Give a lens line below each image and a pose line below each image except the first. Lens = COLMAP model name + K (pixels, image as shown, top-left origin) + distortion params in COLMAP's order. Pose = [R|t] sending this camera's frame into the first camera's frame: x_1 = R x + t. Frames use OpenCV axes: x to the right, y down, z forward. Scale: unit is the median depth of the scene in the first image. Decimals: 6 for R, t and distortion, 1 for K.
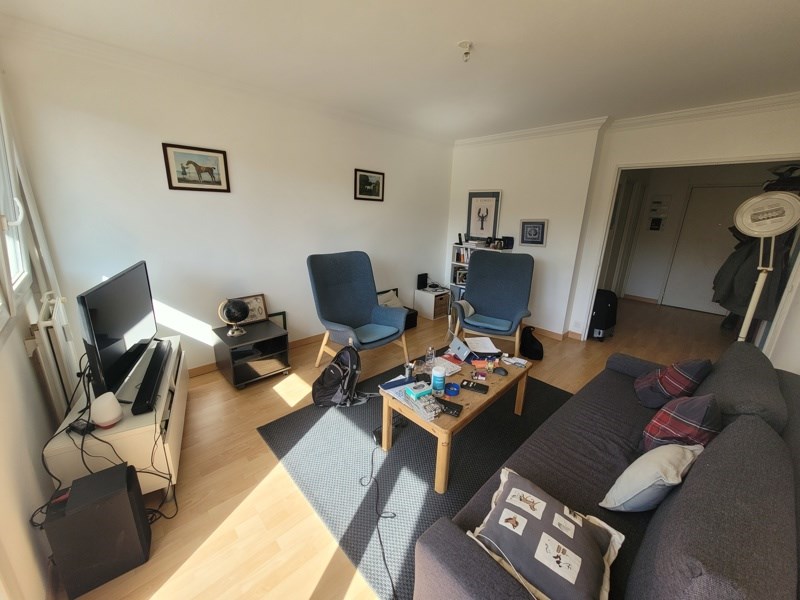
lens RADIAL K [[316.7, 0, 395.8], [0, 316.7, 295.6], [0, 0, 1]] dist [0.001932, 0.000019]
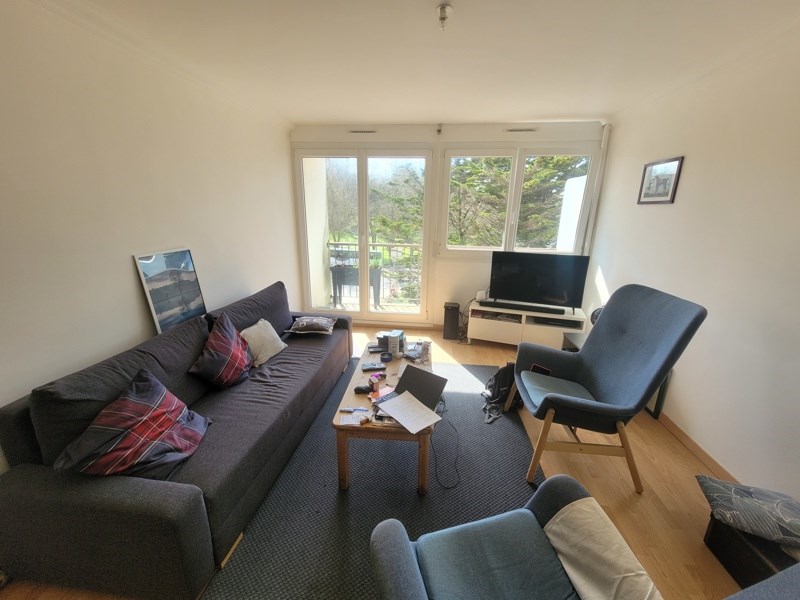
lens RADIAL K [[316.7, 0, 399.3], [0, 316.7, 299.7], [0, 0, 1]] dist [0.001932, 0.000019]
pose [[-0.763983, 0.141943, -0.629430, 0.482122], [-0.199737, 0.875561, 0.439883, -0.246503], [0.613543, 0.461784, -0.640563, 0.920018]]
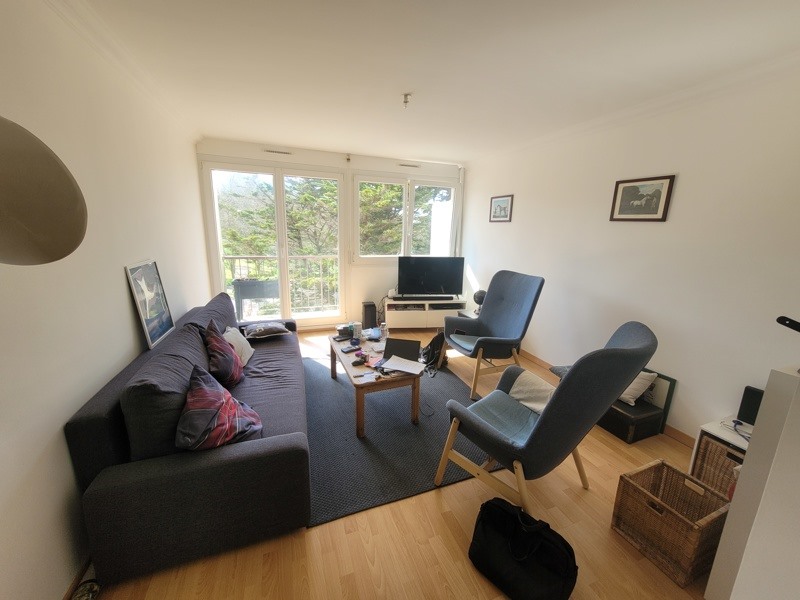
lens RADIAL K [[316.7, 0, 403.6], [0, 316.7, 300.8], [0, 0, 1]] dist [0.001932, 0.000019]
pose [[-0.378566, 0.174595, -0.908958, 0.785179], [-0.272726, 0.917406, 0.289804, -0.211930], [0.884482, 0.357607, -0.299683, 0.851926]]
